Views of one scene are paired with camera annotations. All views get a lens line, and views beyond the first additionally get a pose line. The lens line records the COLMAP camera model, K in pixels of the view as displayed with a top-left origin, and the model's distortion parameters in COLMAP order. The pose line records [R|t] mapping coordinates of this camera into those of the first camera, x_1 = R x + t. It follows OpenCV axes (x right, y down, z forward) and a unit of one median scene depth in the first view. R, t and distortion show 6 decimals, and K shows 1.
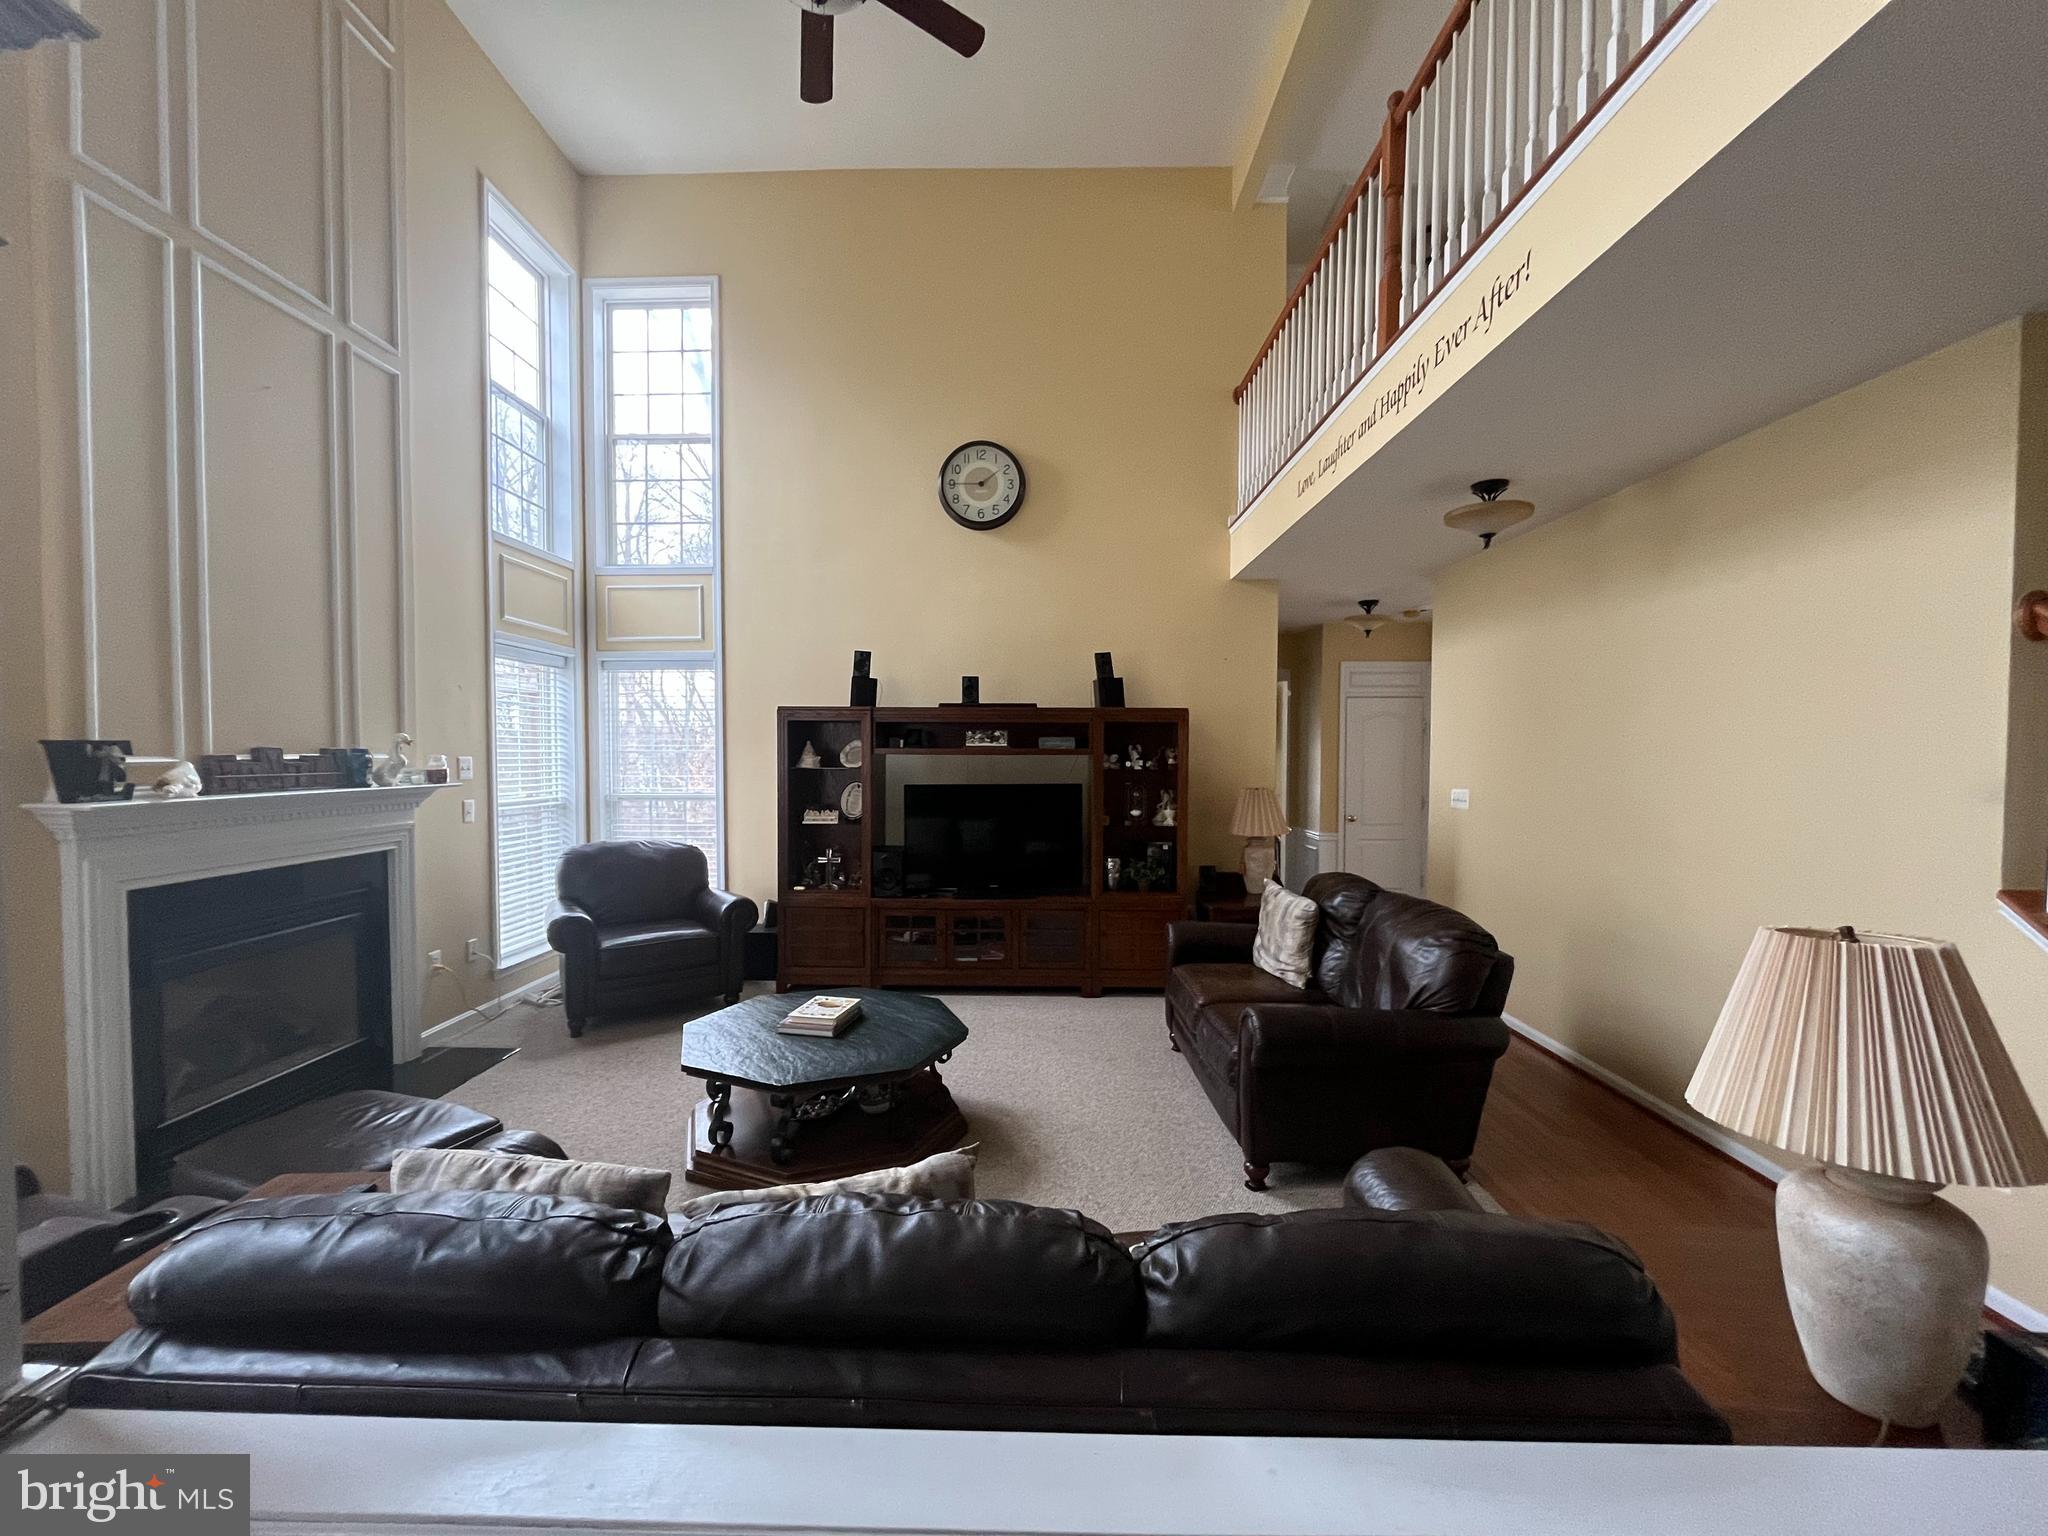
lens RADIAL K [[827.4, 0, 1023.5], [0, 827.4, 765.5], [0, 0, 1]] dist [-0.000549, -0.000931]
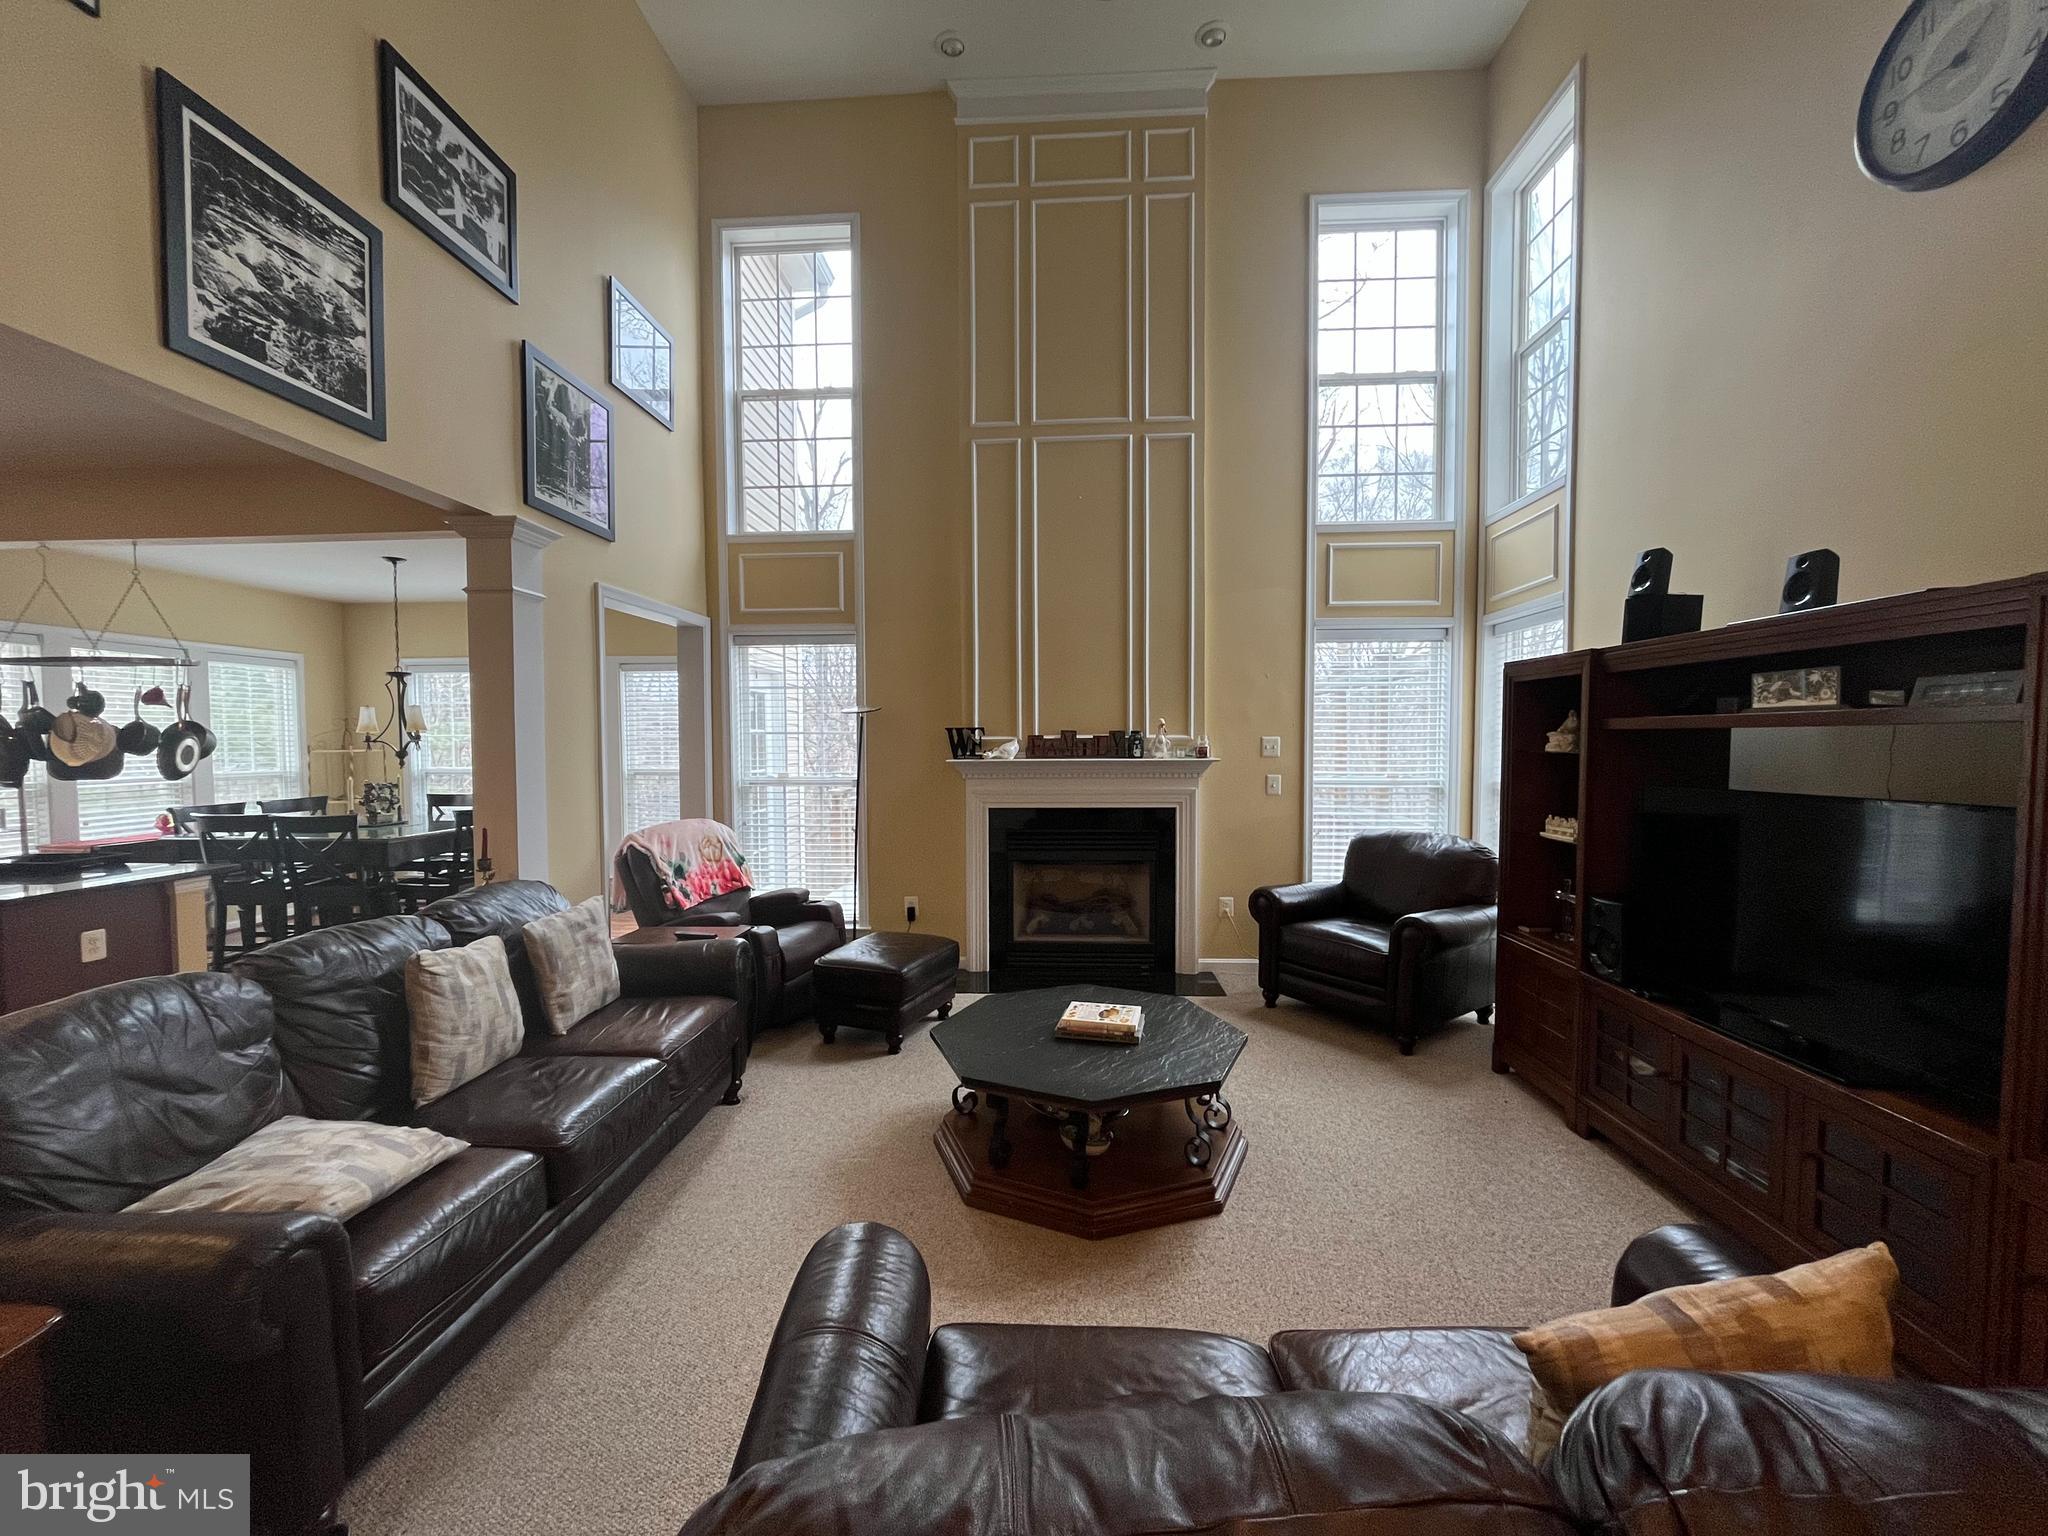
lens RADIAL K [[827.4, 0, 1026.0], [0, 827.4, 771.2], [0, 0, 1]] dist [-0.000549, -0.000931]
pose [[-0.037787, 0.036816, -0.998607, 0.414489], [-0.010773, 0.999248, 0.037247, -0.001313], [0.999228, 0.012166, -0.037362, 0.607695]]
